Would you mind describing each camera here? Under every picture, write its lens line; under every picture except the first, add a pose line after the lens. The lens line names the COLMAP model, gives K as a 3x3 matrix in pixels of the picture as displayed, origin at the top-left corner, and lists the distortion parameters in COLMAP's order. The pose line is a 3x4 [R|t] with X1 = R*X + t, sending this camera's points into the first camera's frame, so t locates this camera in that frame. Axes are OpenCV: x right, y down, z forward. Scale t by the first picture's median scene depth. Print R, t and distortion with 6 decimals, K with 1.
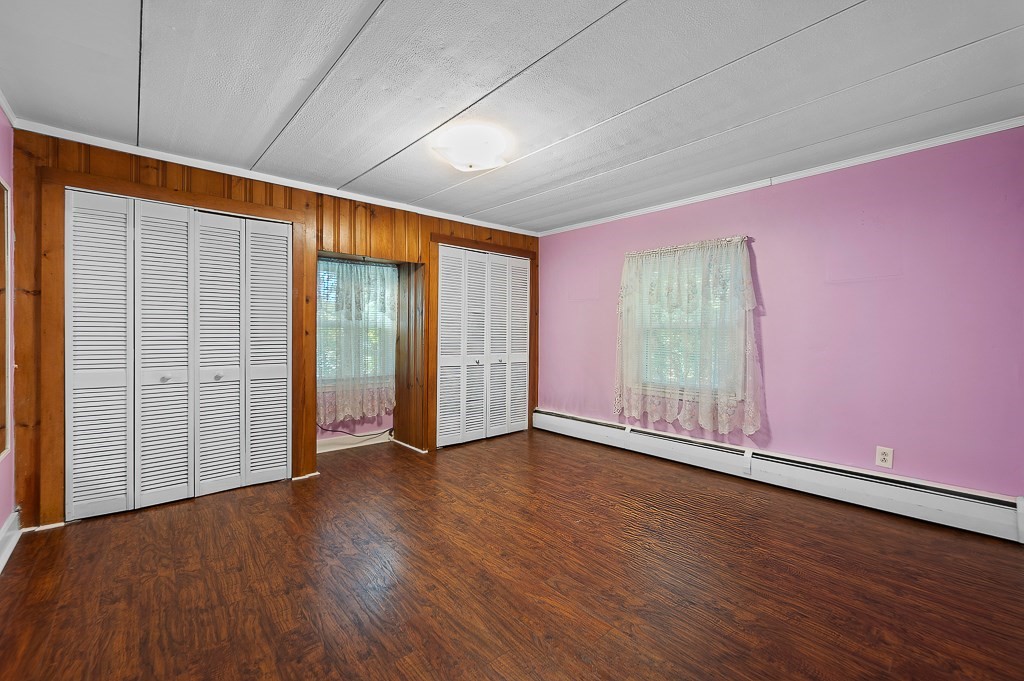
lens RADIAL K [[435.8, 0, 514.6], [0, 435.8, 338.1], [0, 0, 1]] dist [0.000161, -0.000043]
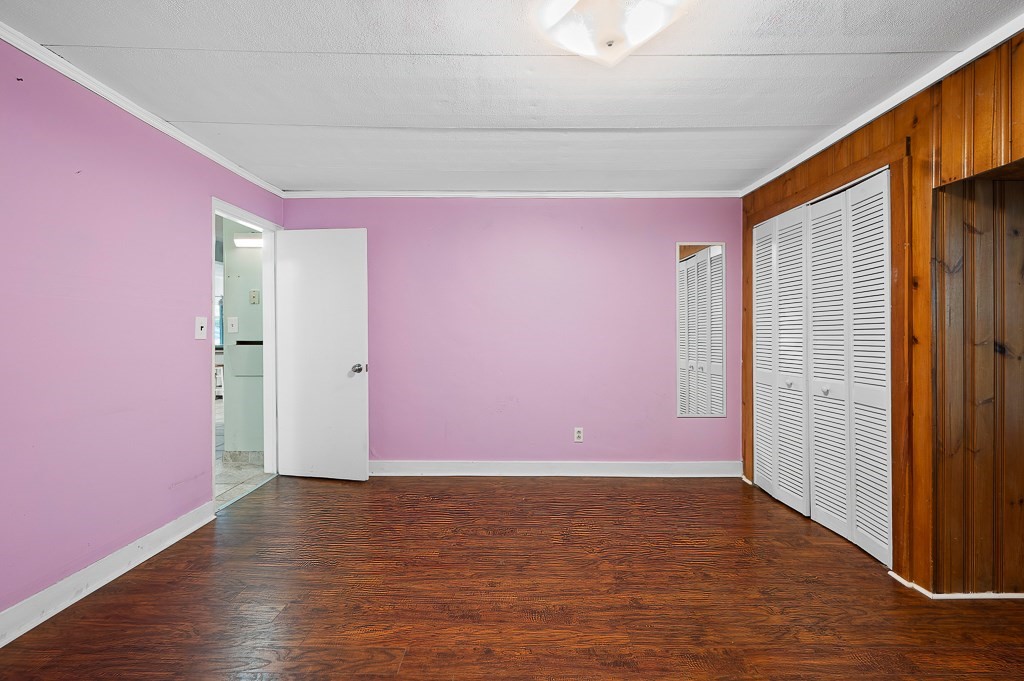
lens RADIAL K [[435.8, 0, 514.6], [0, 435.8, 338.1], [0, 0, 1]] dist [0.000161, -0.000043]
pose [[-0.667095, -0.003161, -0.744966, 0.485627], [-0.013816, 0.999872, 0.008130, -0.016797], [0.744845, 0.015715, -0.667053, 1.530642]]
